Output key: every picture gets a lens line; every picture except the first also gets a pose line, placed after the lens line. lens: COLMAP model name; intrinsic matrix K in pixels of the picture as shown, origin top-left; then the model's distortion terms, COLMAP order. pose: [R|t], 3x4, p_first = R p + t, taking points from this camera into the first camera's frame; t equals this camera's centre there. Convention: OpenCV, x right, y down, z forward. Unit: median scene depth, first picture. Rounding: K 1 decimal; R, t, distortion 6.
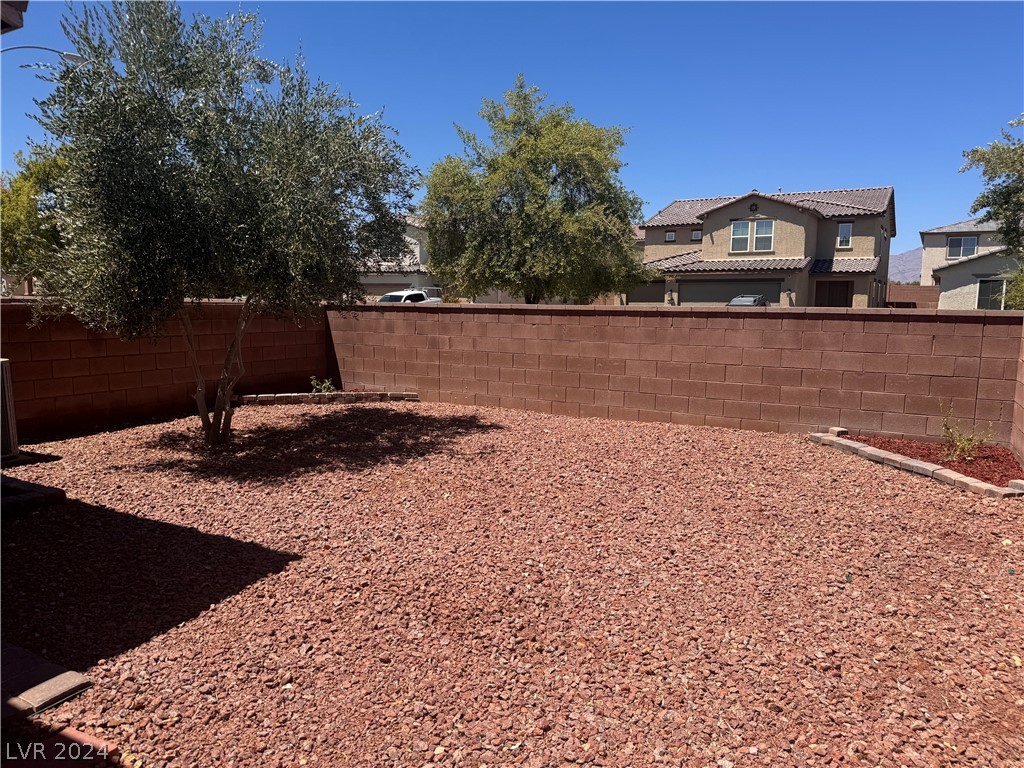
lens RADIAL K [[729.3, 0, 532.4], [0, 729.3, 407.2], [0, 0, 1]] dist [0.046447, -0.044509]
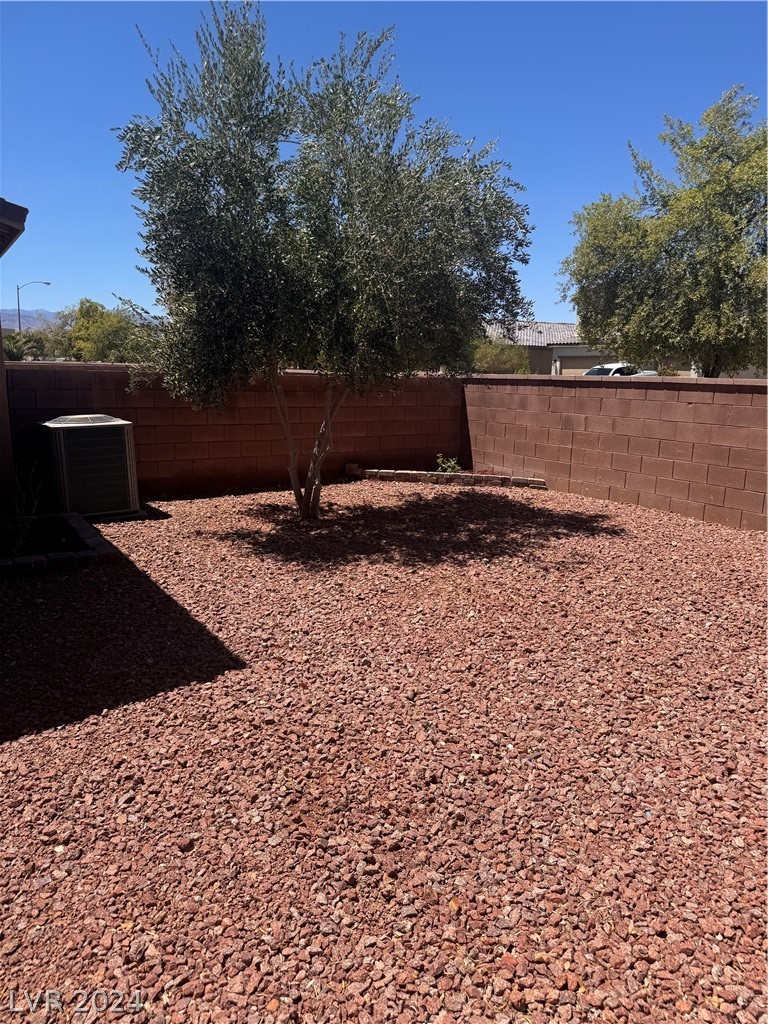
lens RADIAL K [[729.3, 0, 390.2], [0, 729.3, 515.3], [0, 0, 1]] dist [0.046447, -0.044509]
pose [[0.873648, 0.099960, -0.476179, 0.147663], [-0.078741, 0.994815, 0.064367, -0.027506], [0.480144, -0.018739, 0.876989, 0.214969]]
